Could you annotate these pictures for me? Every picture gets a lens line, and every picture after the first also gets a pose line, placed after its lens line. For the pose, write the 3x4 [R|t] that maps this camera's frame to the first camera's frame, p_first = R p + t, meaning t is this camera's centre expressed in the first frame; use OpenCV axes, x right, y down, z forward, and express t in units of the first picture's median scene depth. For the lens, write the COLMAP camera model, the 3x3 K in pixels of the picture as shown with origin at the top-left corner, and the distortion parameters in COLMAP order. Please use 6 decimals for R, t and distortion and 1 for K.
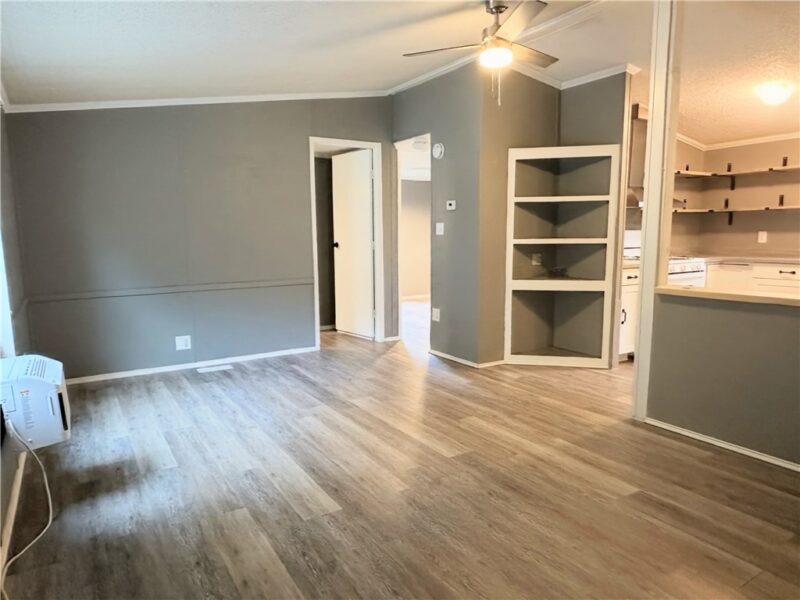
lens RADIAL K [[536.5, 0, 398.8], [0, 536.5, 309.7], [0, 0, 1]] dist [-0.010380, 0.010244]
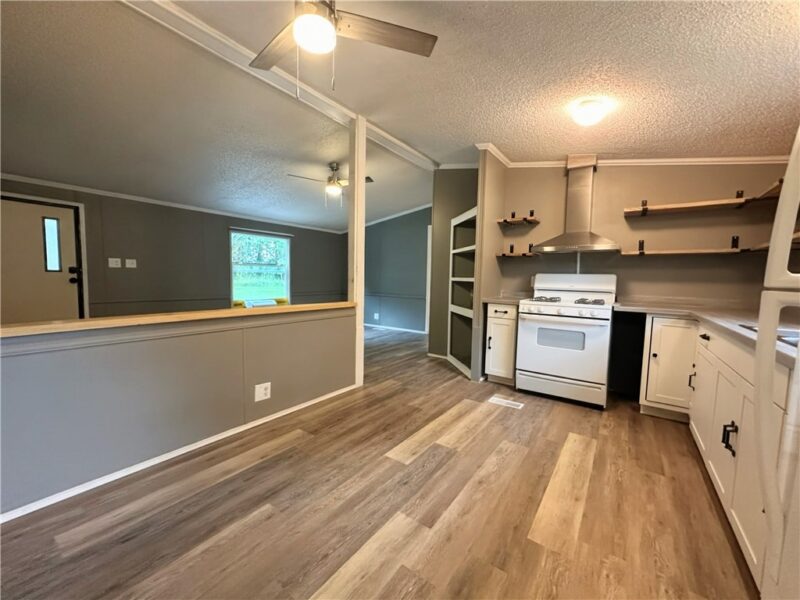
lens RADIAL K [[319.5, 0, 400.3], [0, 319.5, 300.7], [0, 0, 1]] dist [0.016543, 0.000165]
pose [[0.380990, 0.087203, -0.920458, 1.023051], [-0.173873, 0.984538, 0.021305, -0.062974], [0.908083, 0.151925, 0.390261, 0.540580]]
